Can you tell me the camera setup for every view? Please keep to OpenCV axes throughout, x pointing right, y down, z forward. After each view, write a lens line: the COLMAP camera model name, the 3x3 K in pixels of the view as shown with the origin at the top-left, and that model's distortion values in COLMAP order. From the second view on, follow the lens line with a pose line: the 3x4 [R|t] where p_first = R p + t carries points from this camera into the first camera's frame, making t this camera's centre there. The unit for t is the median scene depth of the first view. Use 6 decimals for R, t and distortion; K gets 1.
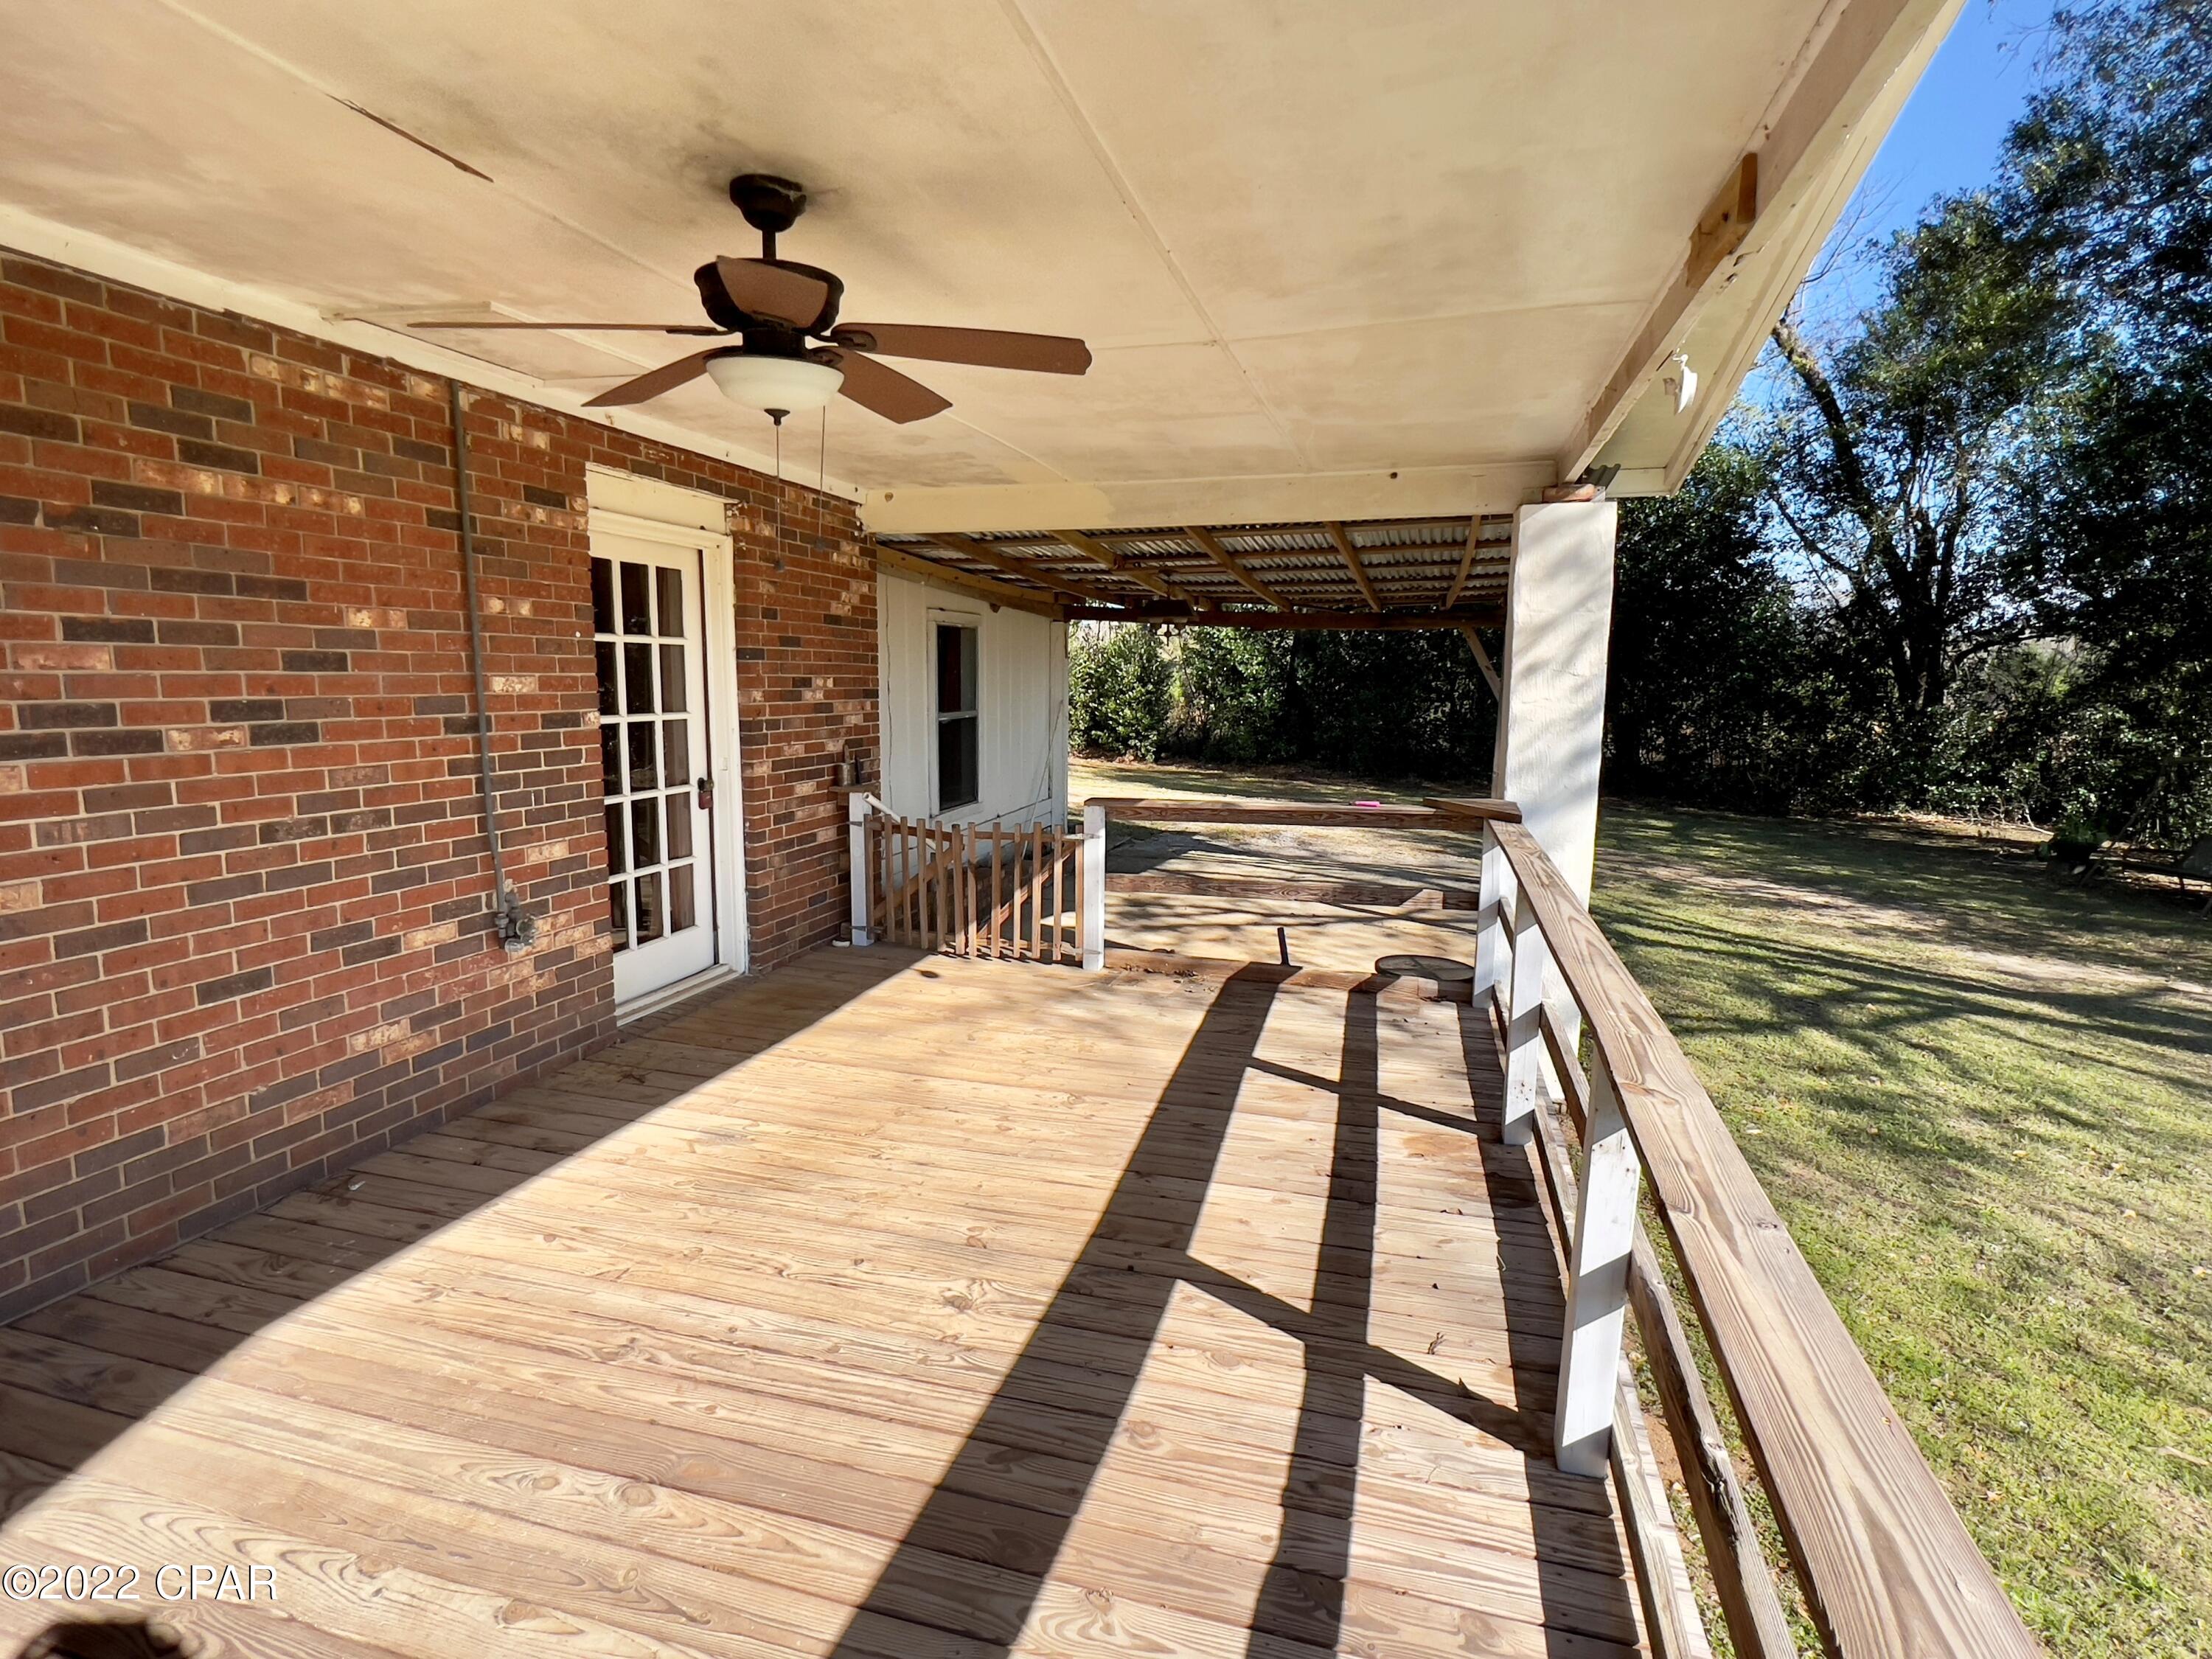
lens RADIAL K [[1140.1, 0, 1096.7], [0, 1140.1, 830.1], [0, 0, 1]] dist [0.003543, 0.000646]
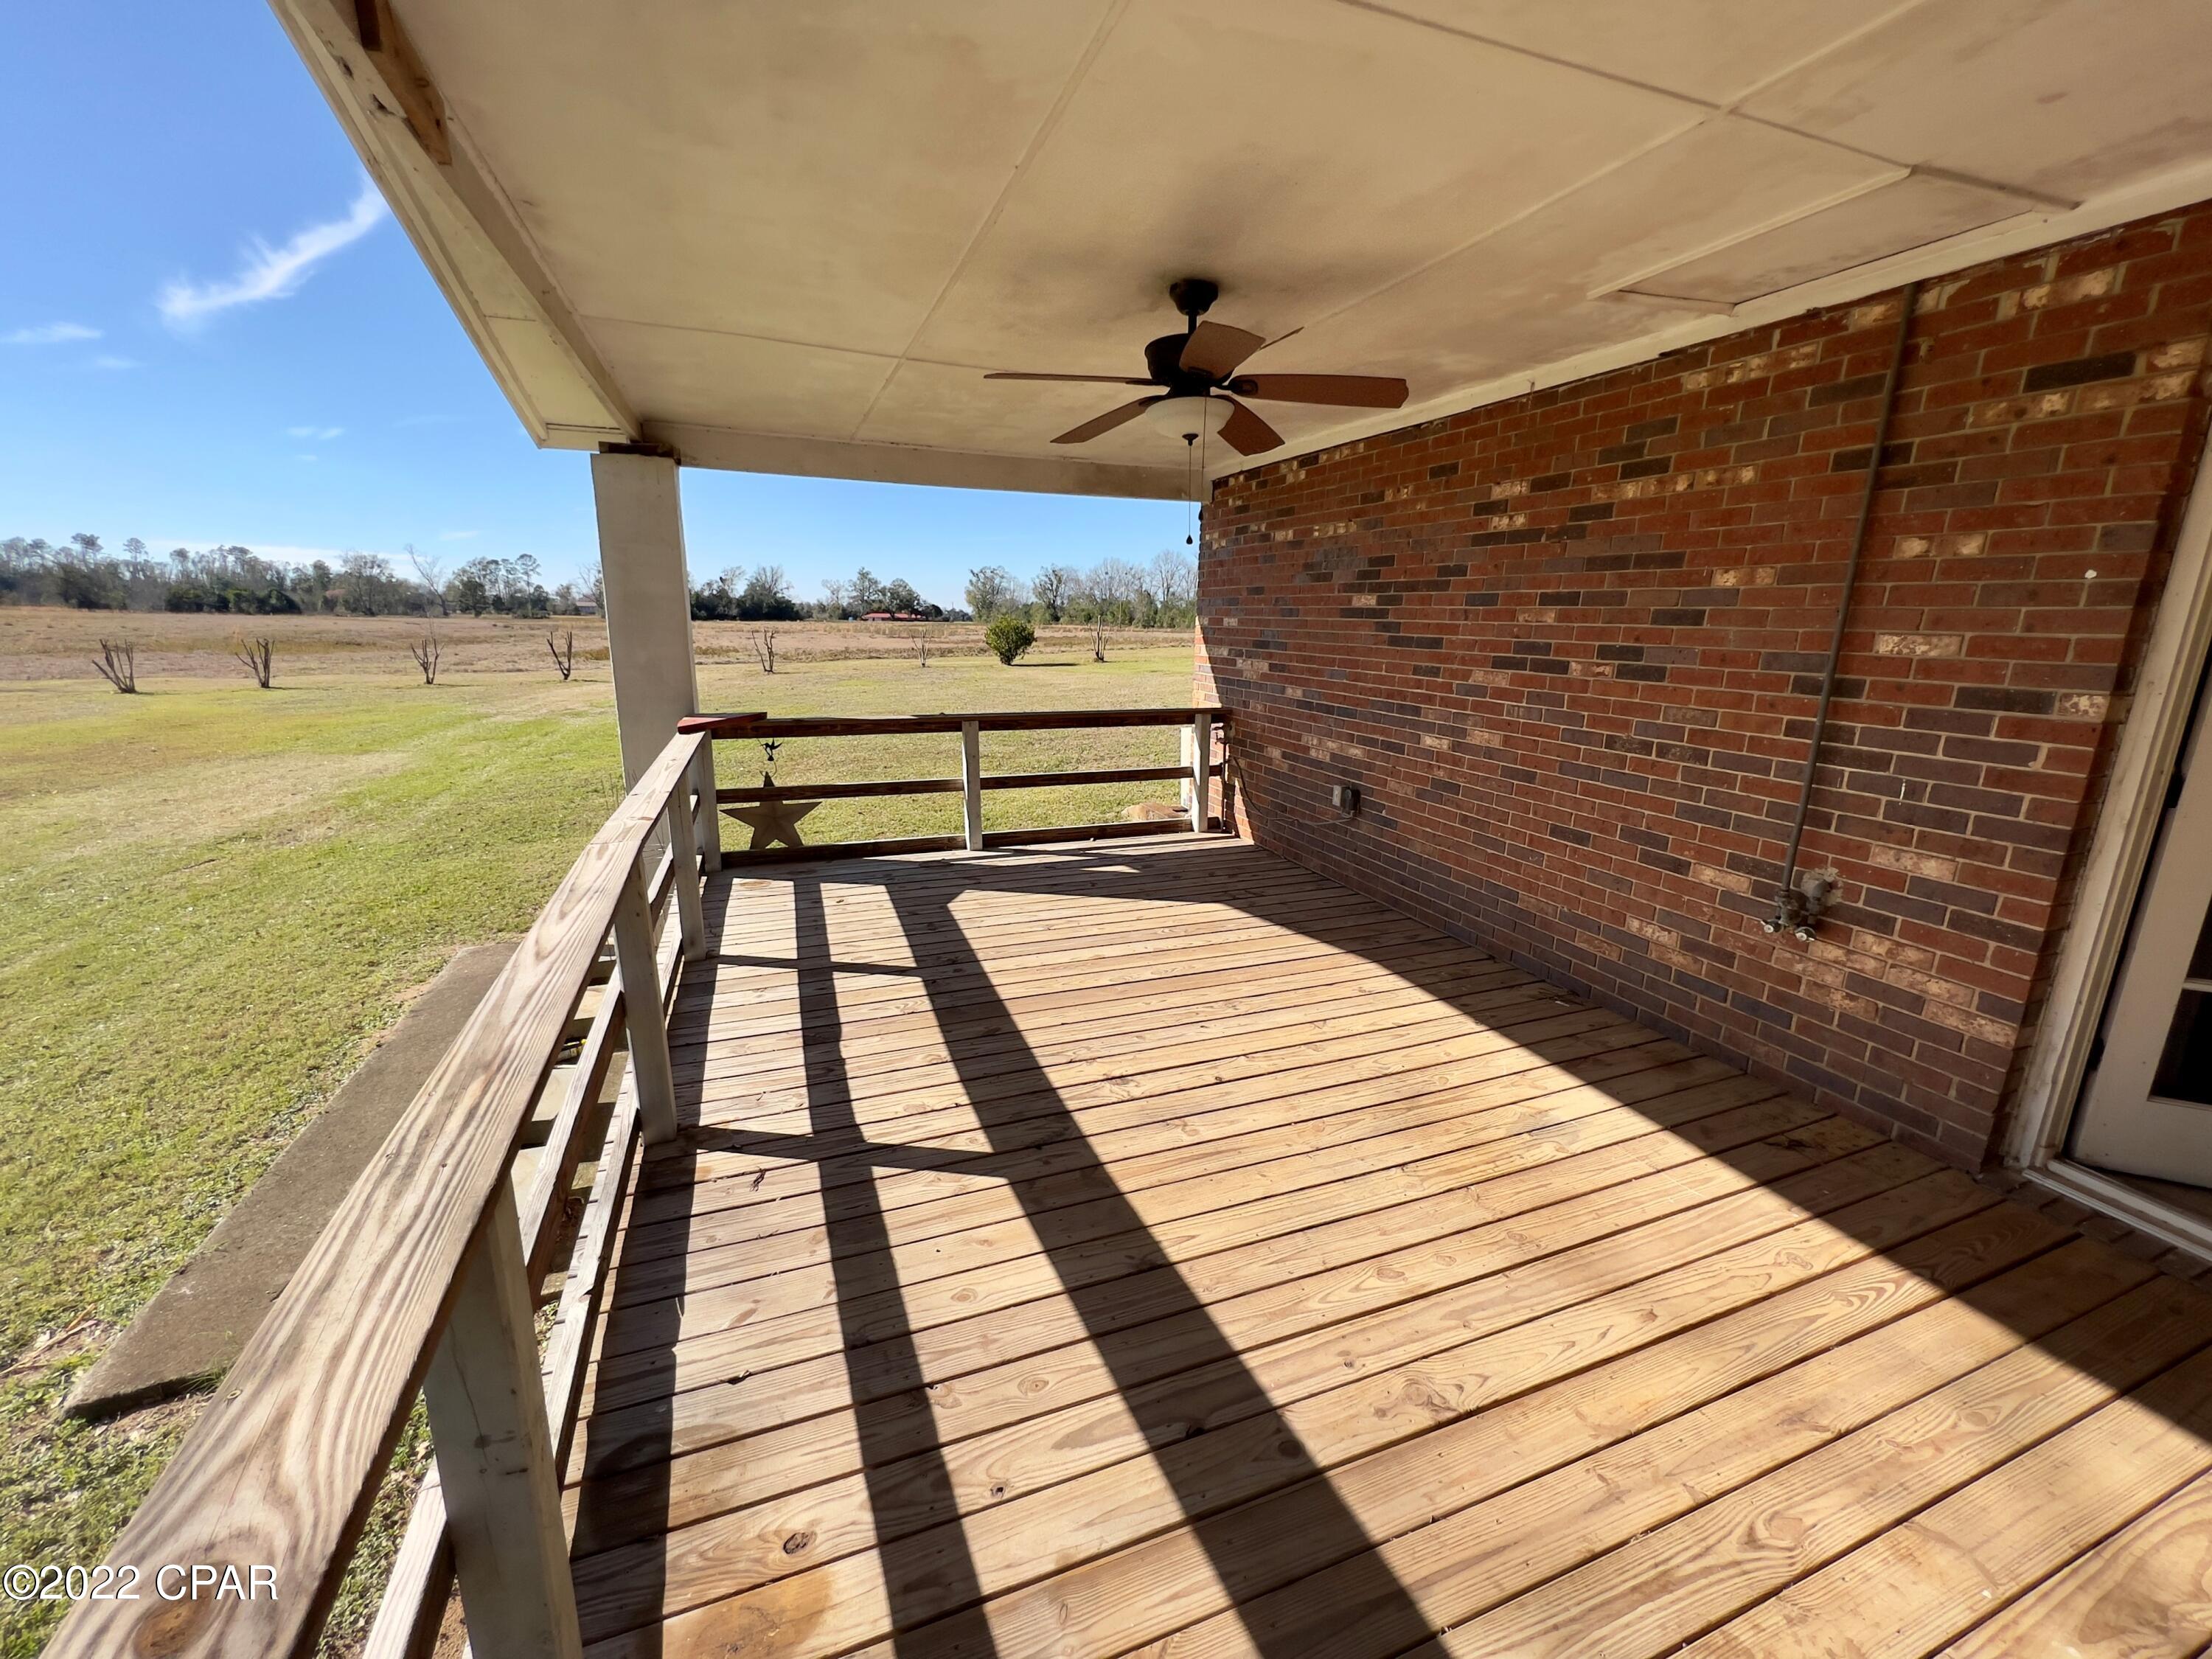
lens RADIAL K [[891.3, 0, 1100.8], [0, 891.3, 828.9], [0, 0, 1]] dist [0.000540, 0.000093]
pose [[-0.798674, 0.118082, -0.590064, 0.413066], [-0.107158, 0.936979, 0.332547, -0.186844], [0.592146, 0.328827, -0.735688, 1.414080]]
